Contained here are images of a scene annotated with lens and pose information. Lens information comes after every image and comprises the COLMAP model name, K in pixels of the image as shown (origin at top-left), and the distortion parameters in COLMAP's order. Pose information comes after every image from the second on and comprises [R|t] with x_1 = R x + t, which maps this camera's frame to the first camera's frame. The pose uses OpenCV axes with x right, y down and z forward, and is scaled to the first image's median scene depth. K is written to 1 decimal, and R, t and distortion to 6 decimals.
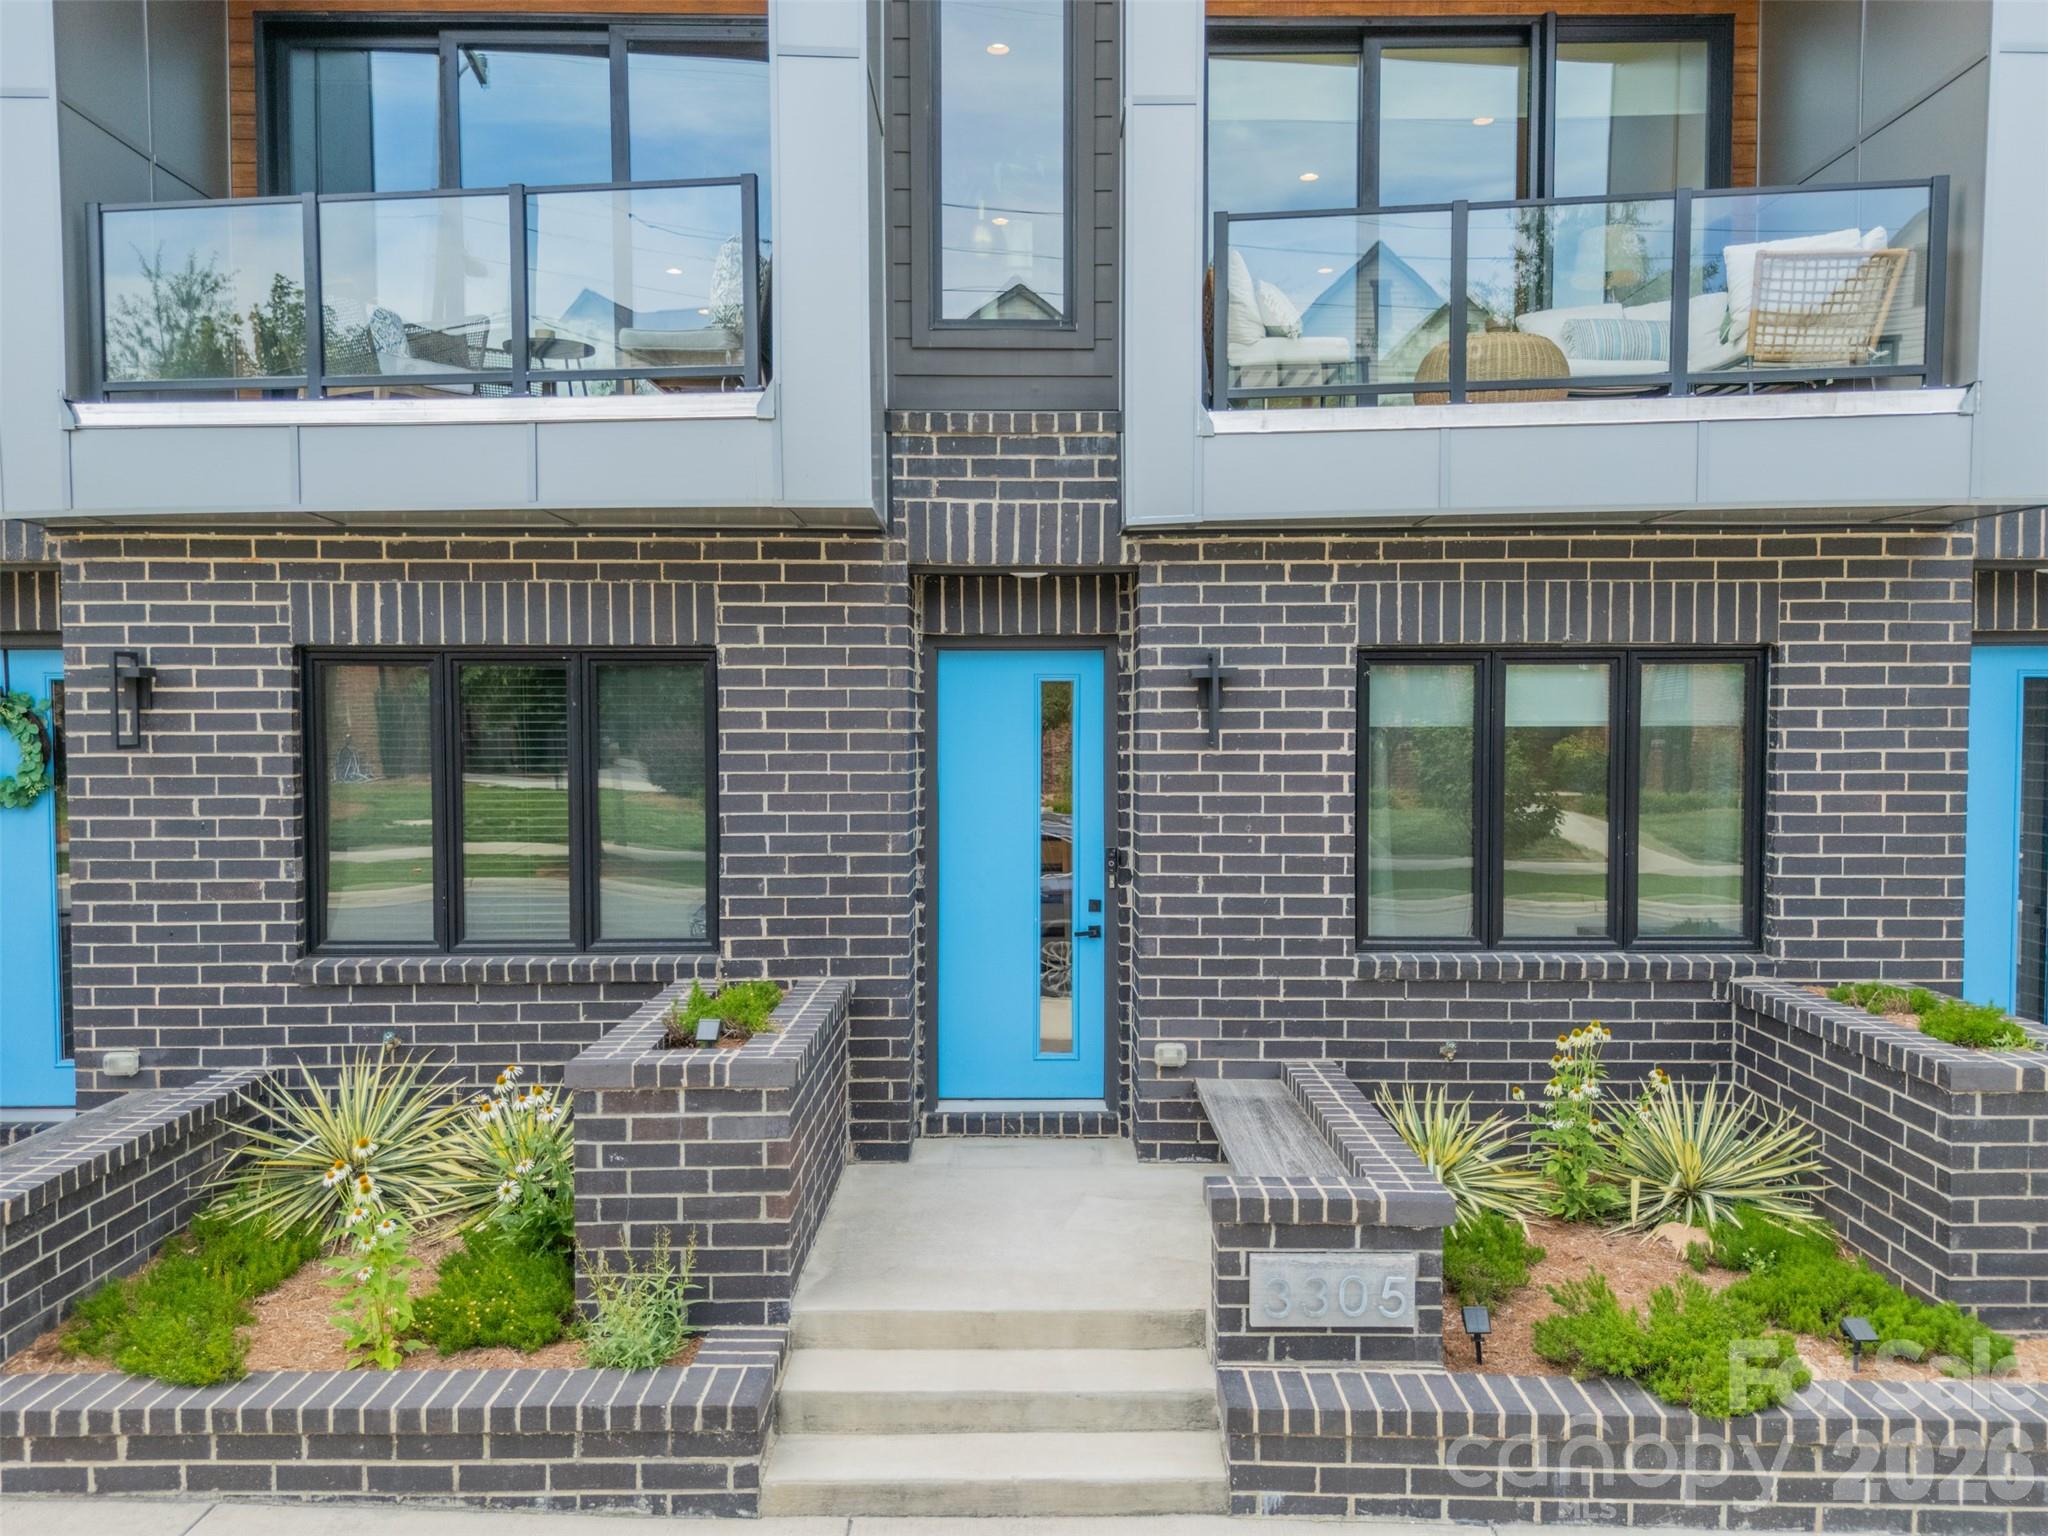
lens RADIAL K [[1512.2, 0, 1025.2], [0, 1512.2, 771.1], [0, 0, 1]] dist [0.029052, -0.007877]
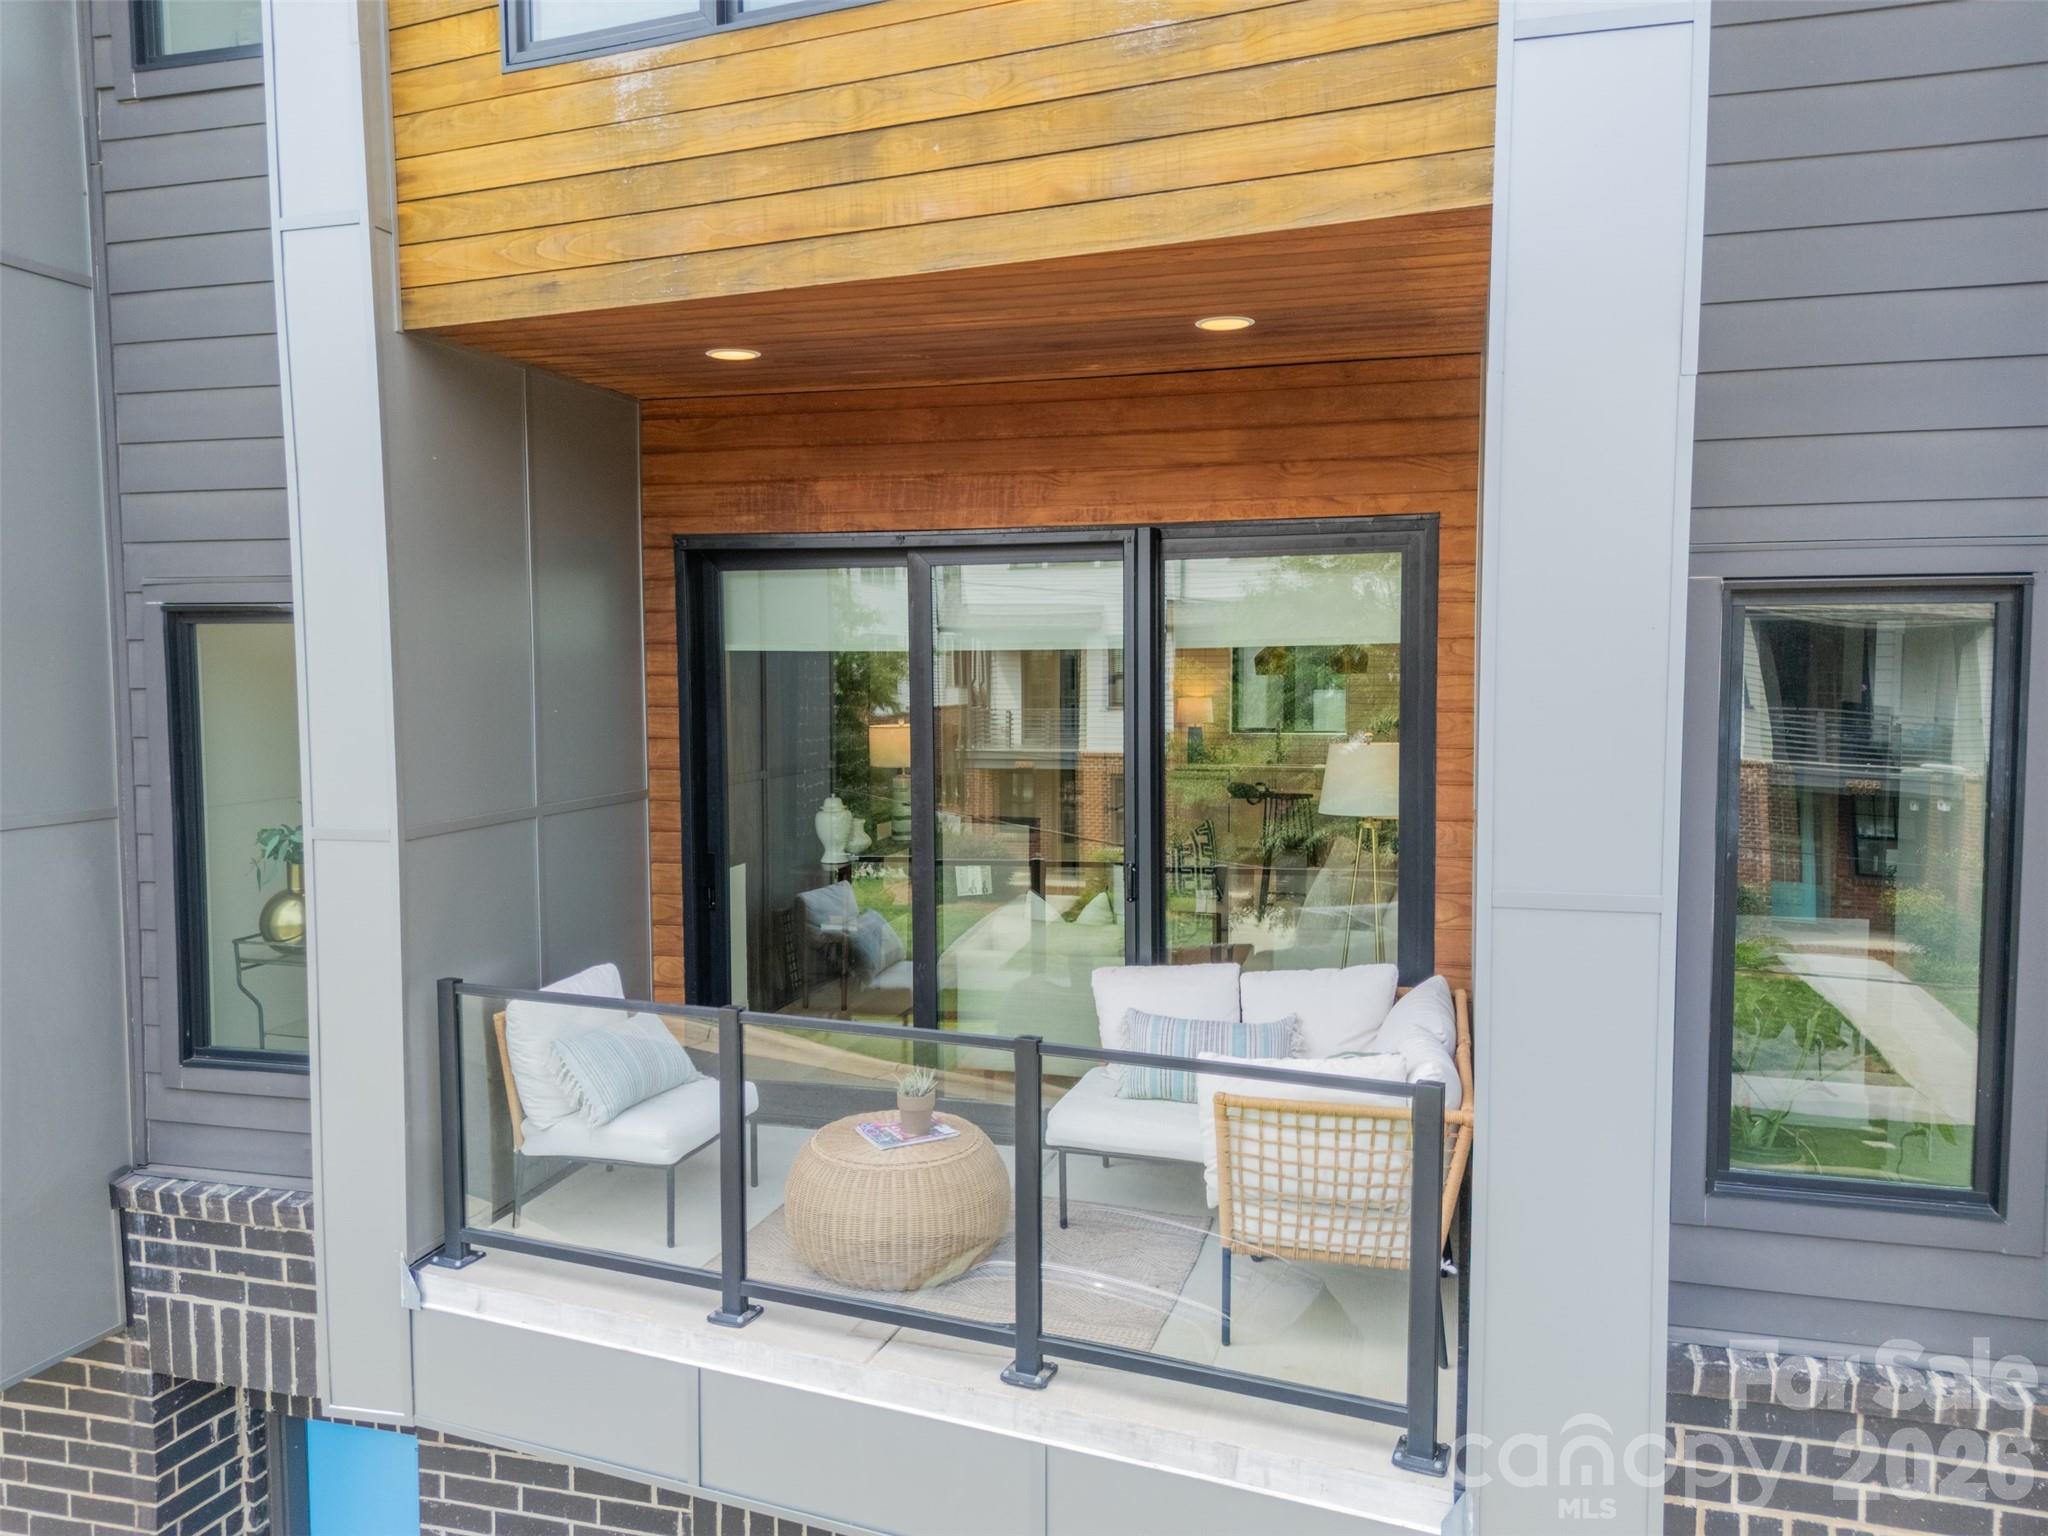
lens RADIAL K [[1512.2, 0, 1025.5], [0, 1512.2, 769.7], [0, 0, 1]] dist [0.029052, -0.007877]
pose [[0.959589, 0.018146, -0.280818, 0.551044], [-0.011683, 0.999627, 0.024671, -0.463591], [0.281161, -0.020393, 0.959444, 0.397491]]
